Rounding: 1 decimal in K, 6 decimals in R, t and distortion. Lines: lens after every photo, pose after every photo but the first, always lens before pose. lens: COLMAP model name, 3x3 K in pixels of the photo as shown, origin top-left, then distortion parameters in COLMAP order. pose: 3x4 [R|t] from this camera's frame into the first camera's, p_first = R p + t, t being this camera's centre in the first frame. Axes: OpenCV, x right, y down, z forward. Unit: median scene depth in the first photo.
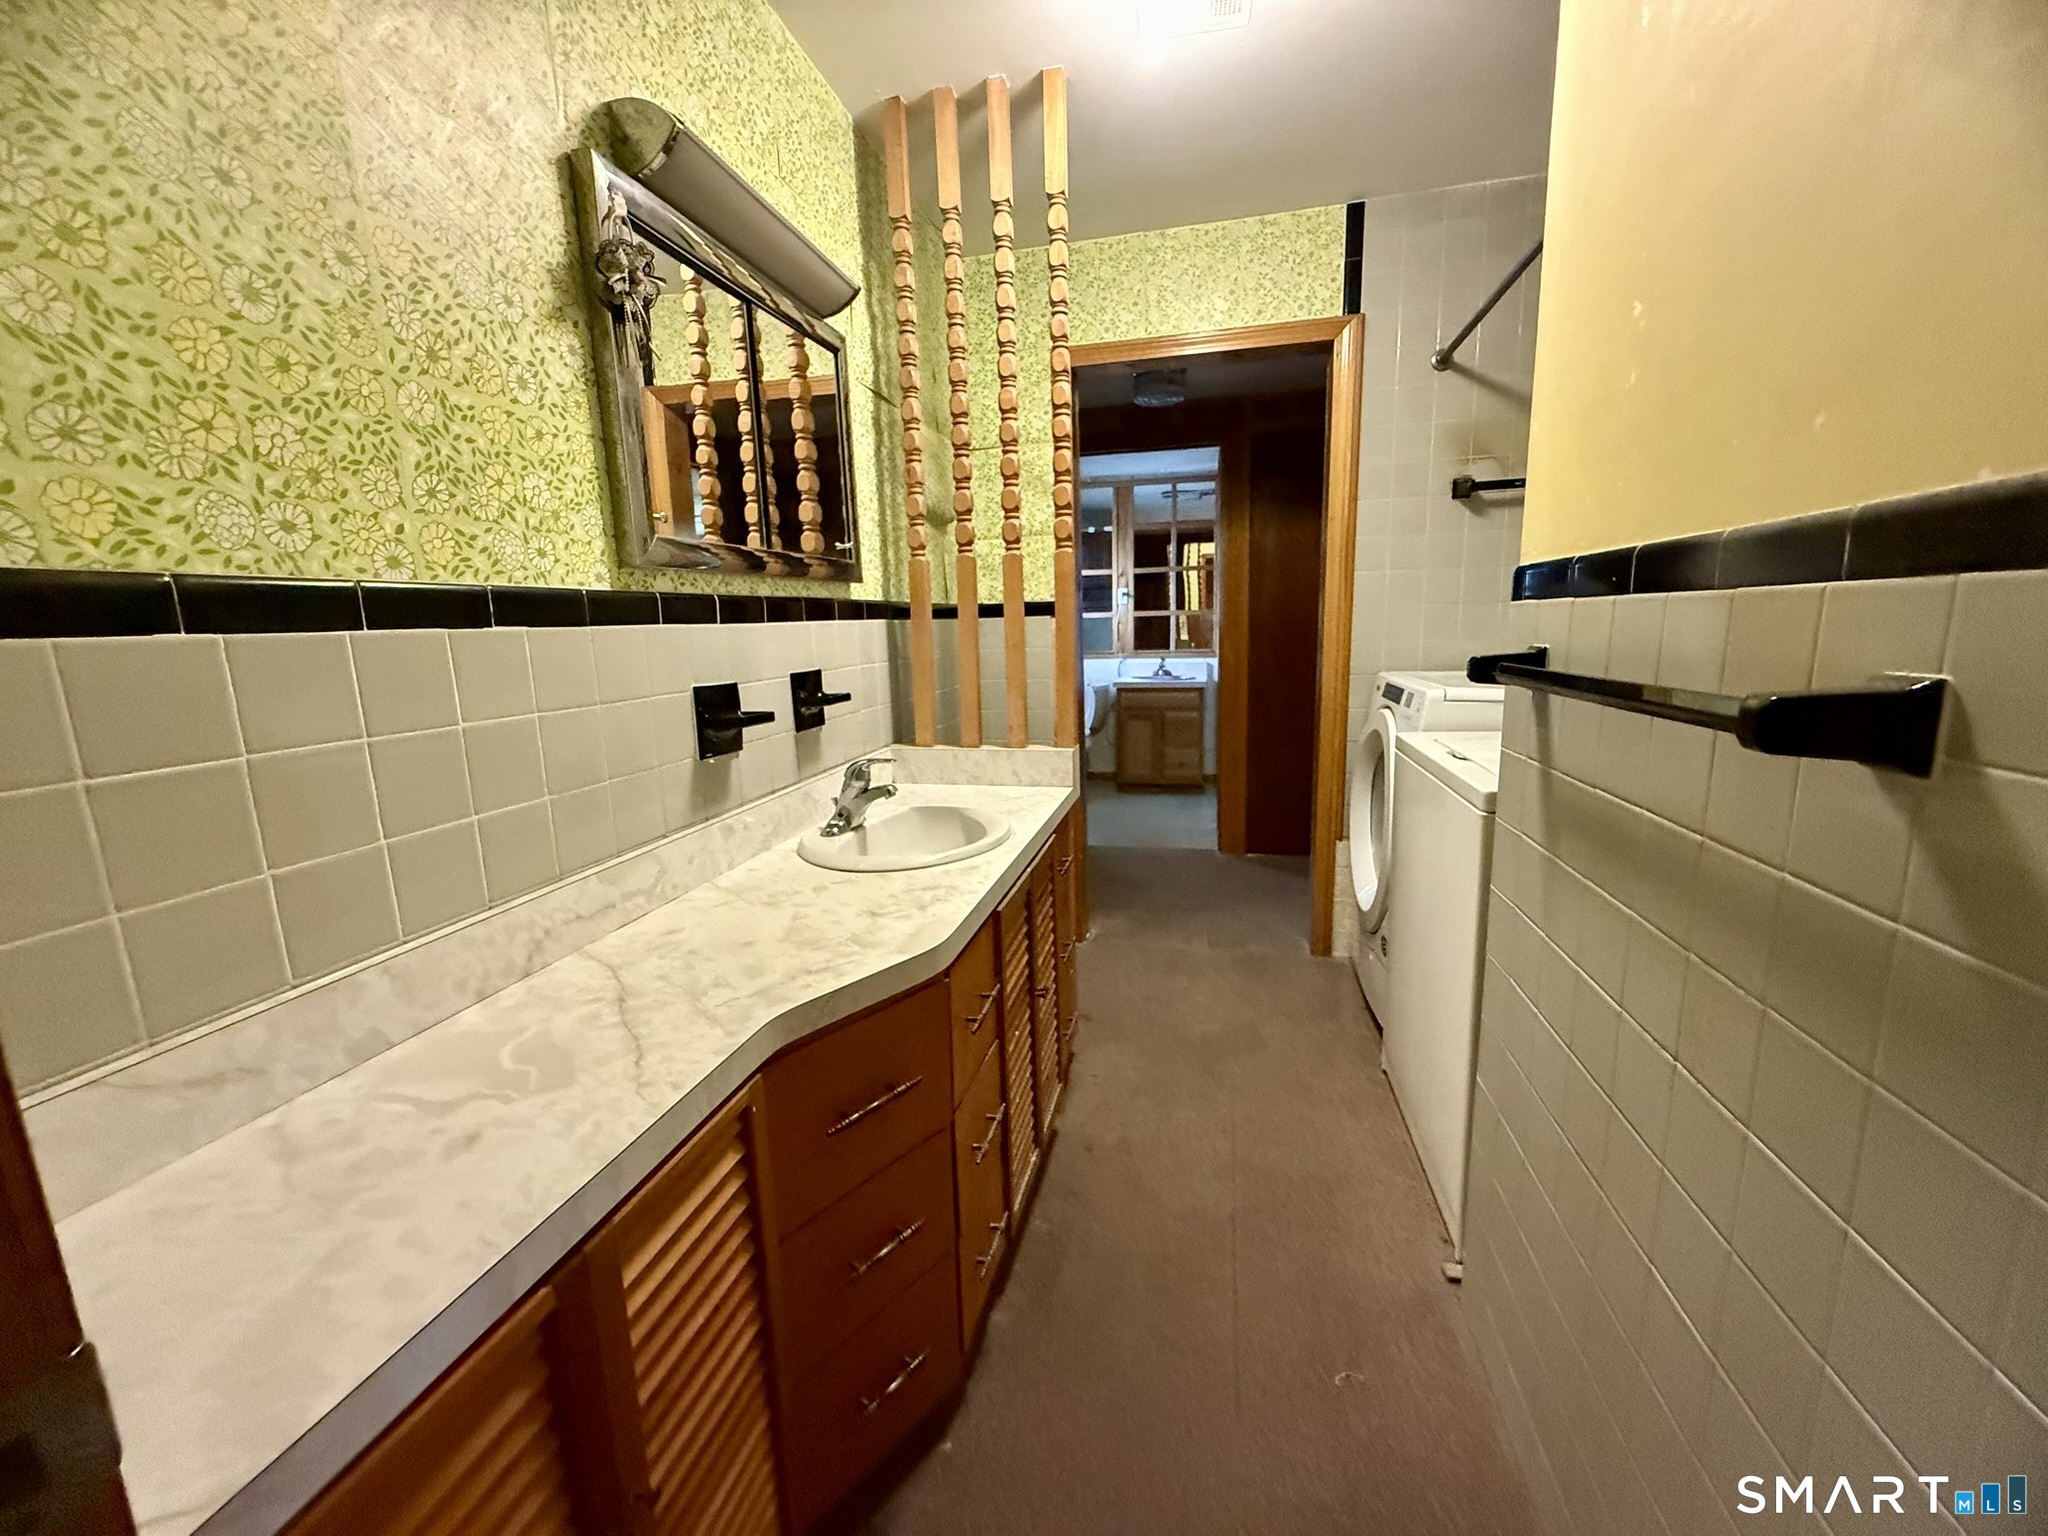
lens RADIAL K [[815.7, 0, 1022.3], [0, 815.7, 770.2], [0, 0, 1]] dist [0.001046, 0.000520]
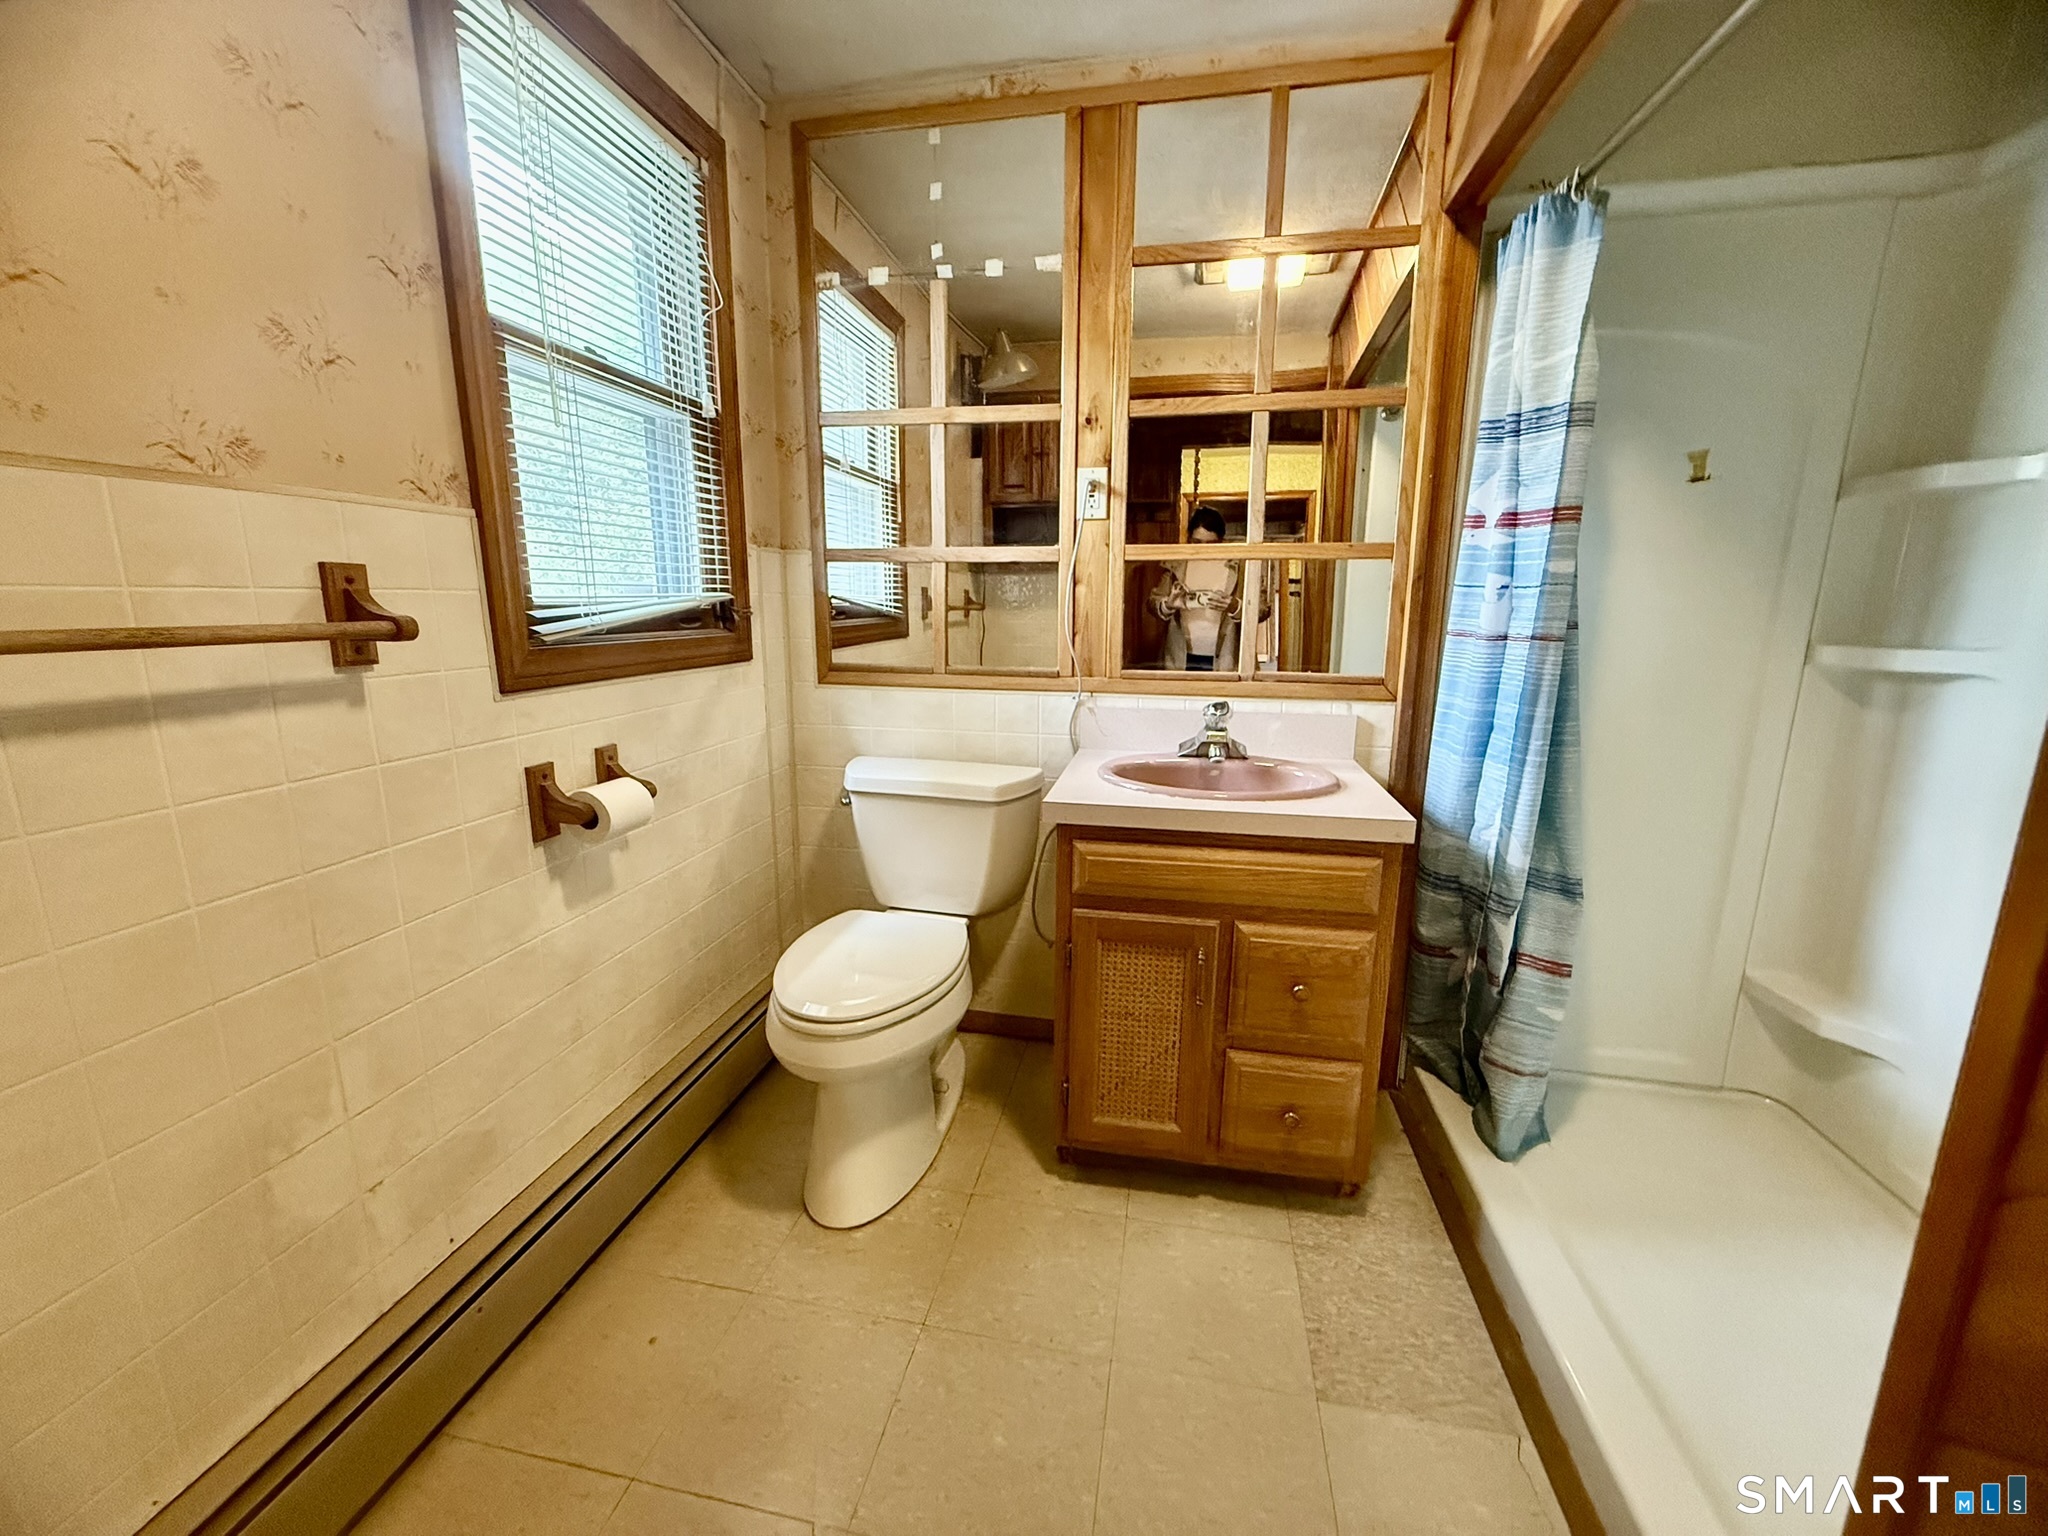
lens RADIAL K [[815.7, 0, 1022.3], [0, 815.7, 770.2], [0, 0, 1]] dist [0.001046, 0.000520]
pose [[0.999284, 0.025724, 0.027736, 0.092929], [-0.026354, 0.999397, 0.022615, -0.116552], [-0.027138, -0.023330, 0.999359, 0.701336]]
